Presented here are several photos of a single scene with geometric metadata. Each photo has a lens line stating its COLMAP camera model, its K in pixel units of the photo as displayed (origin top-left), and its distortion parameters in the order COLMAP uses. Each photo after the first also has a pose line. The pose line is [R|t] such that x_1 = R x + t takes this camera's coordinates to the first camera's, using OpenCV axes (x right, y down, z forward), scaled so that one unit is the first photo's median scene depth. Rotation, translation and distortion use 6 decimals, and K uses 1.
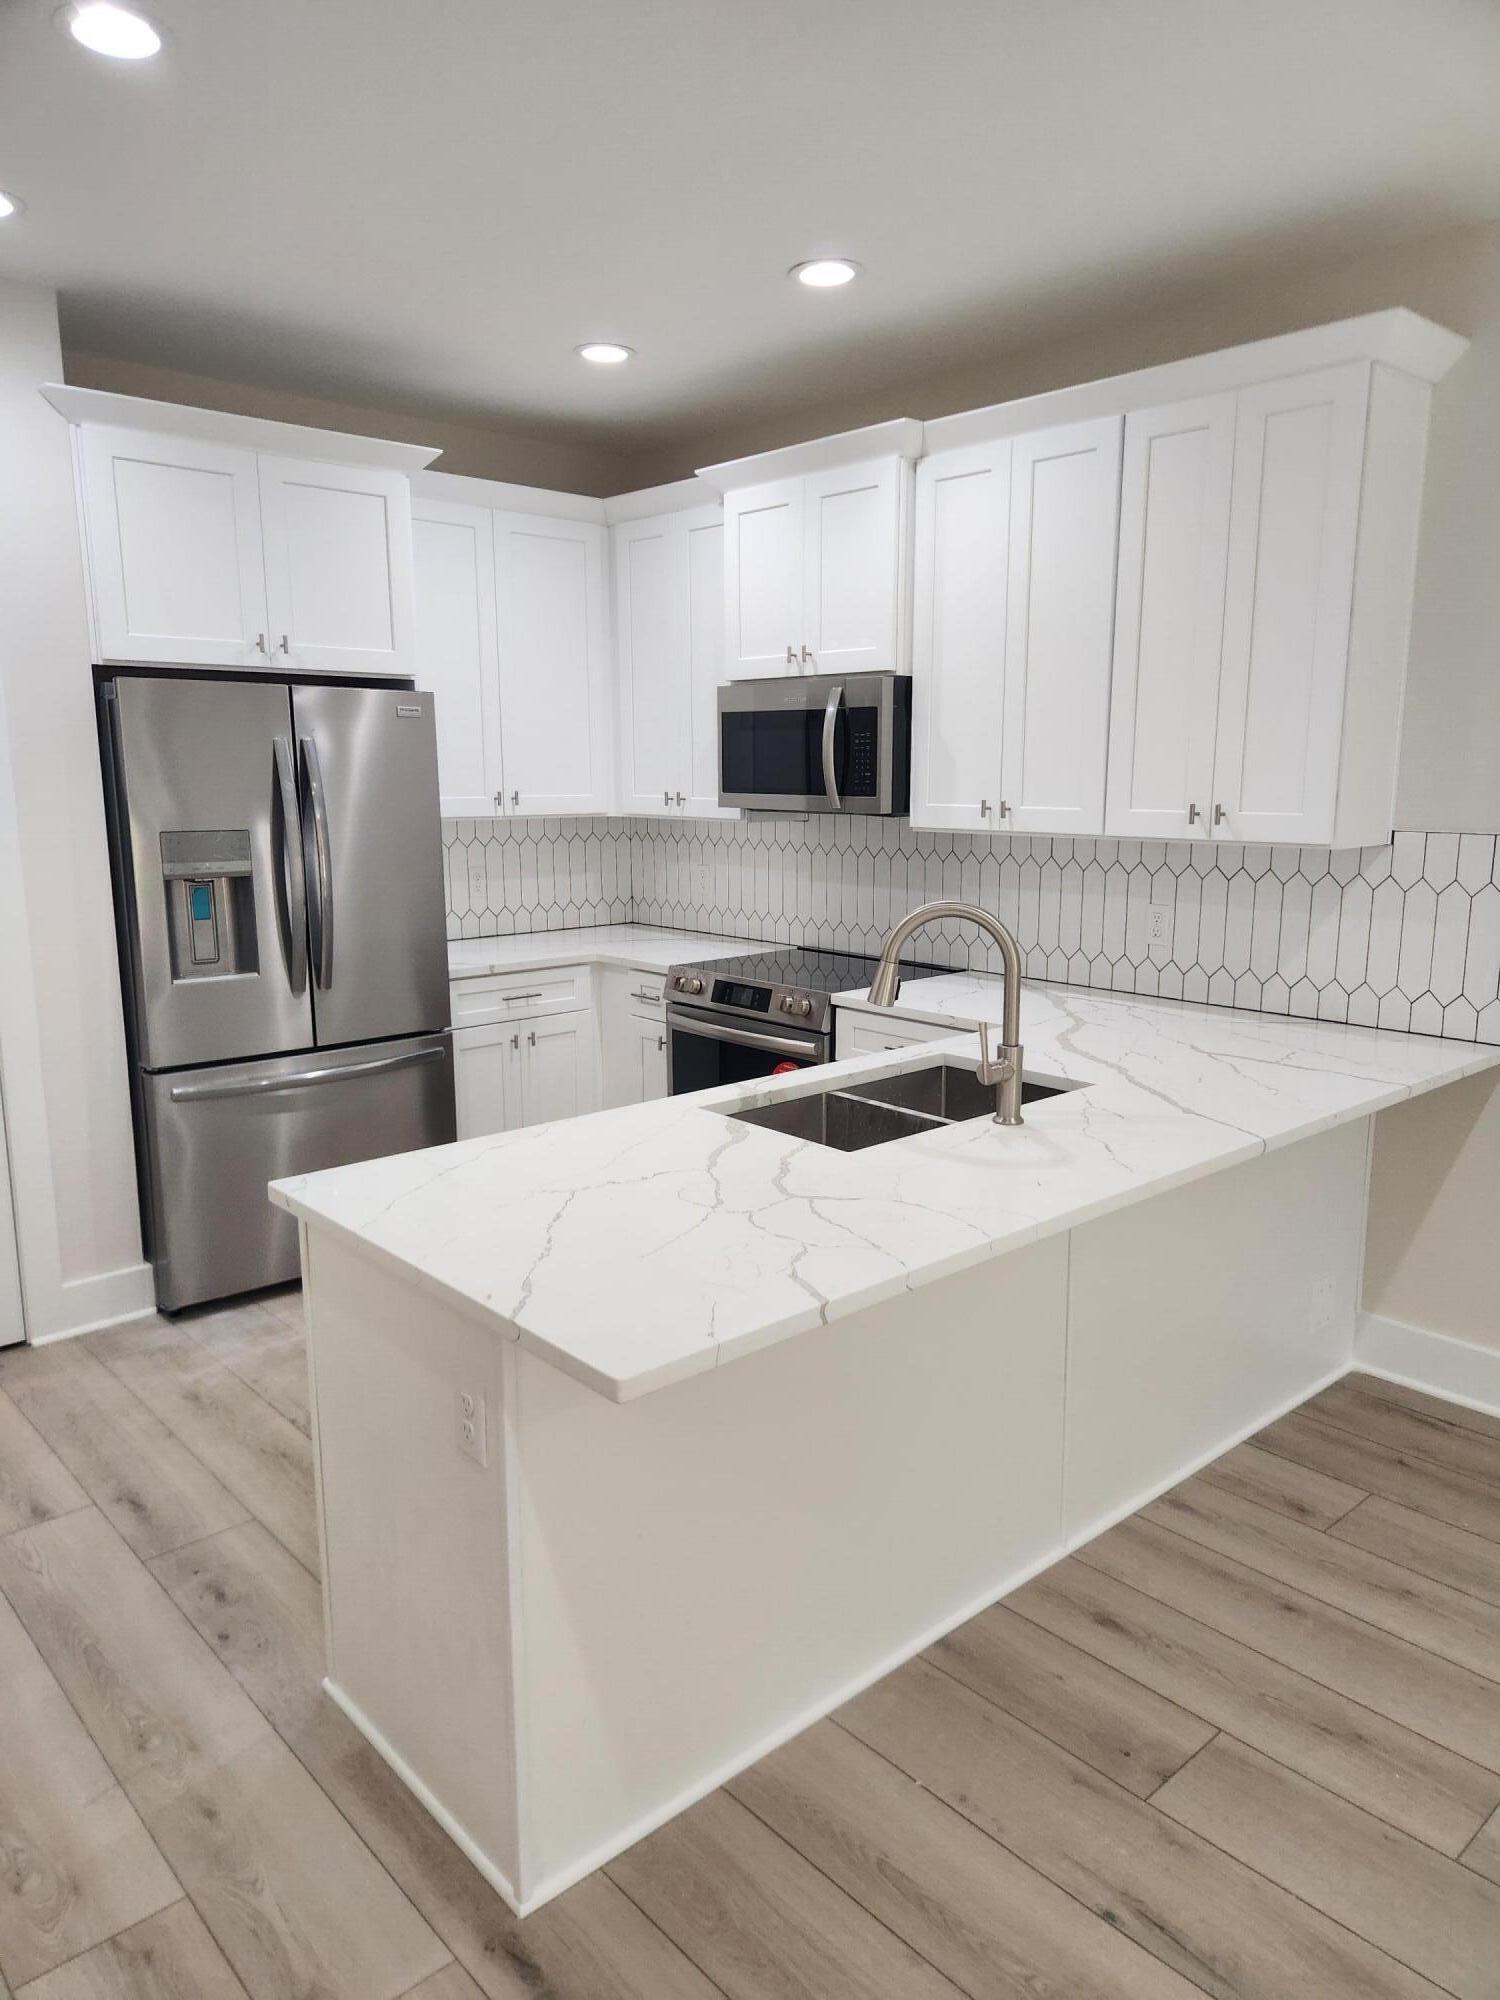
lens RADIAL K [[1349.6, 0, 756.9], [0, 1349.6, 1004.5], [0, 0, 1]] dist [0.101910, -0.090188]
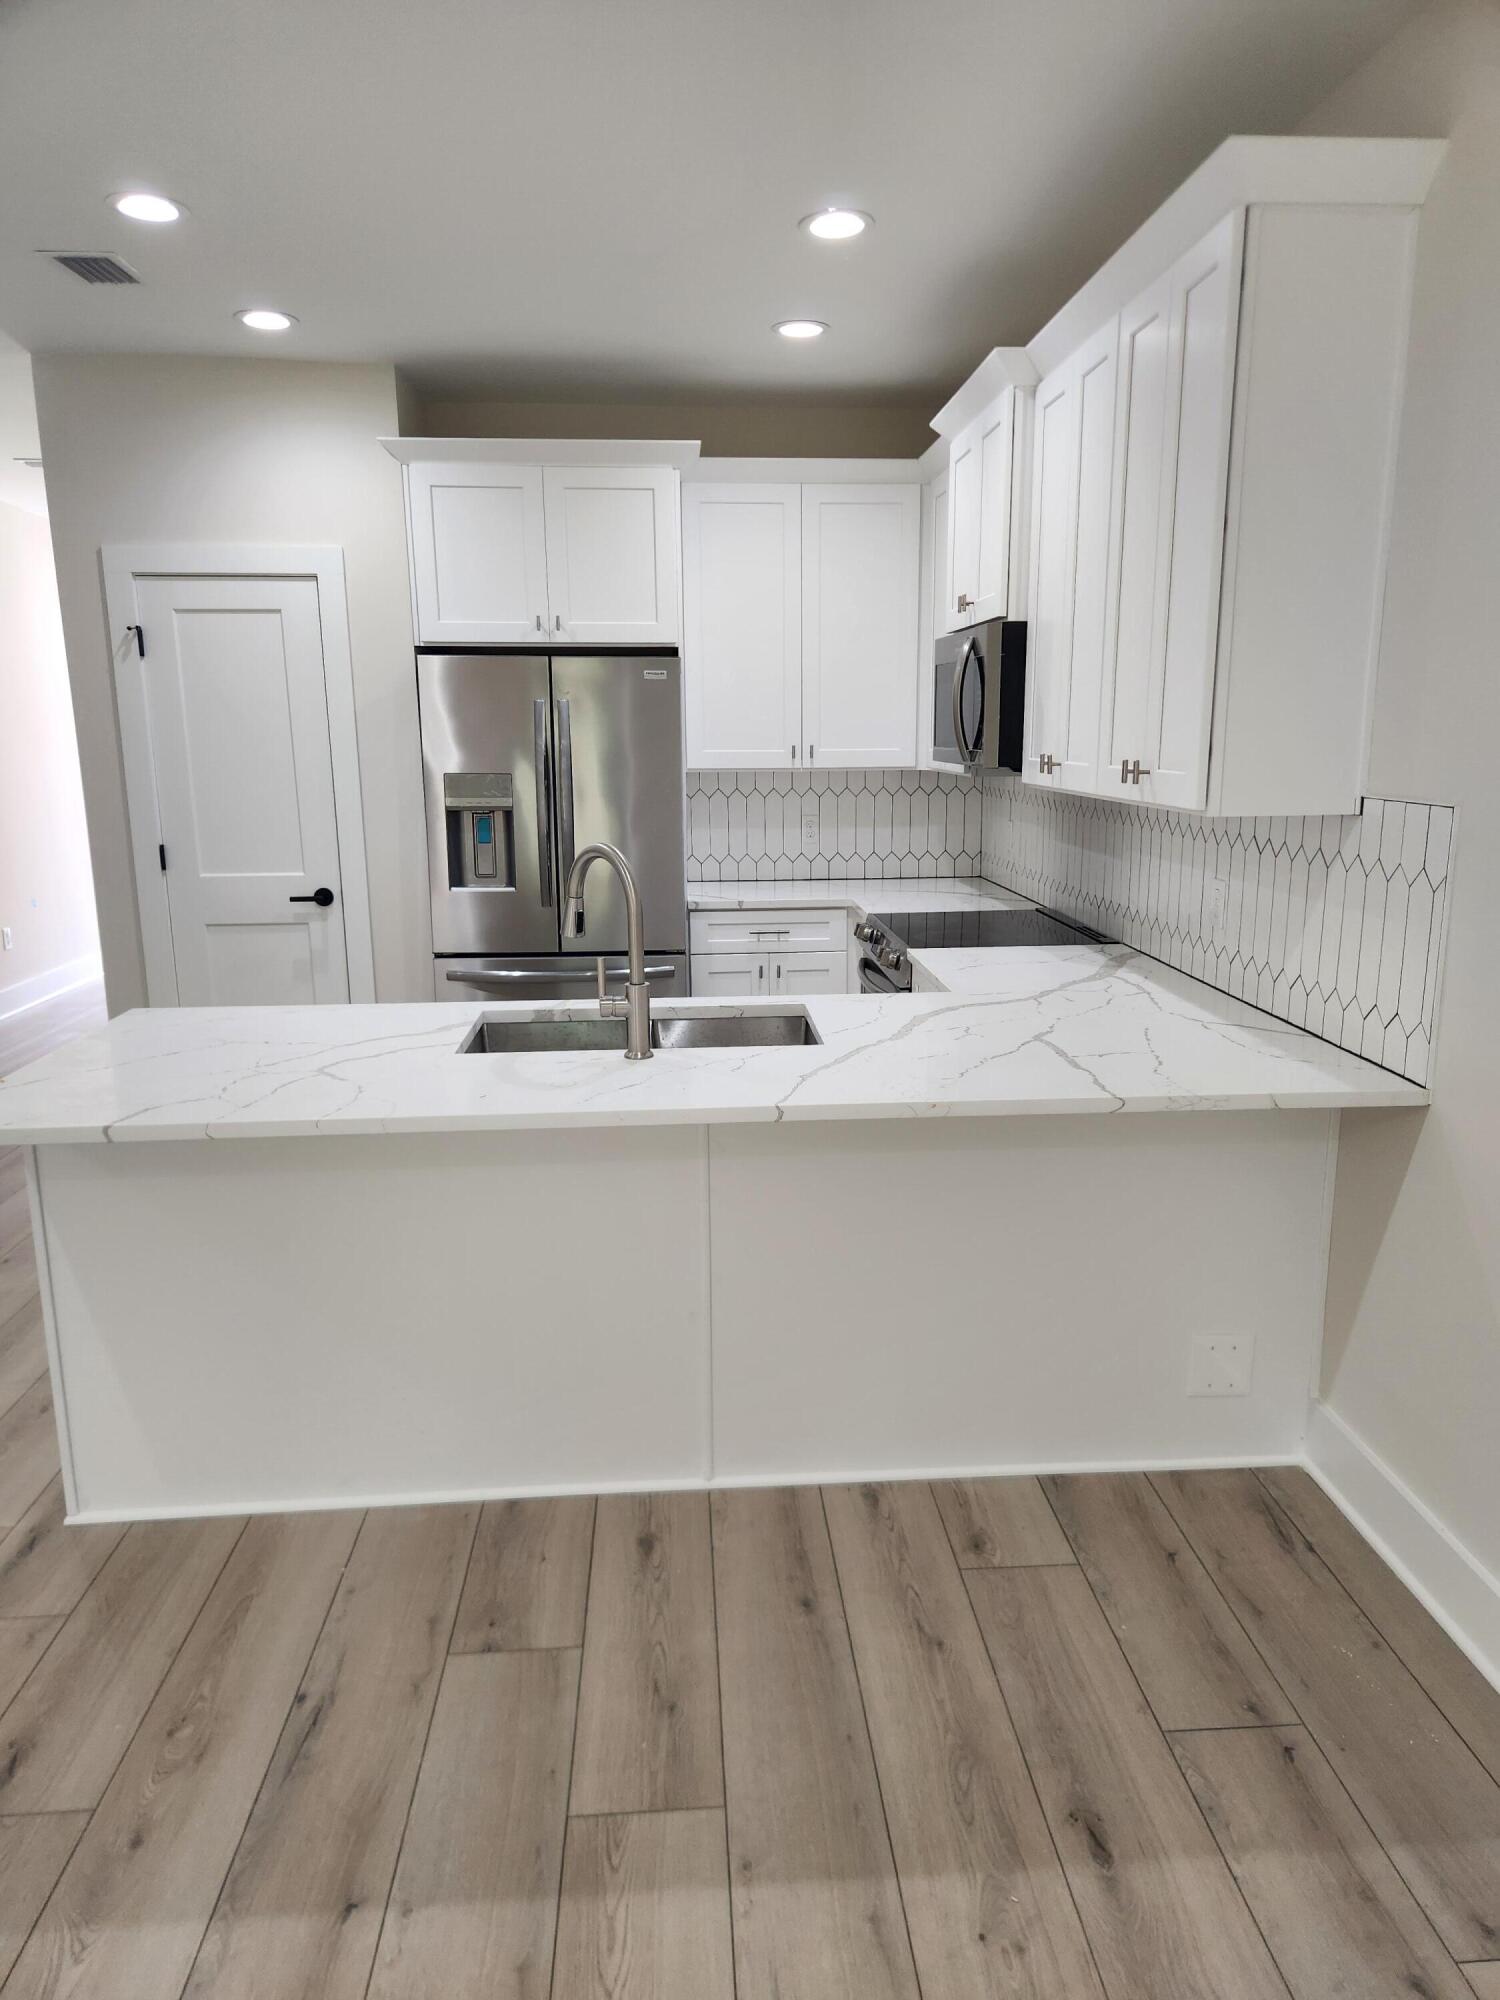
lens RADIAL K [[1349.6, 0, 756.9], [0, 1349.6, 1004.5], [0, 0, 1]] dist [0.101910, -0.090188]
pose [[0.780971, 0.122910, -0.612354, 0.597646], [-0.105233, 0.992323, 0.064966, -0.021194], [0.615638, 0.013704, 0.787910, 0.153113]]
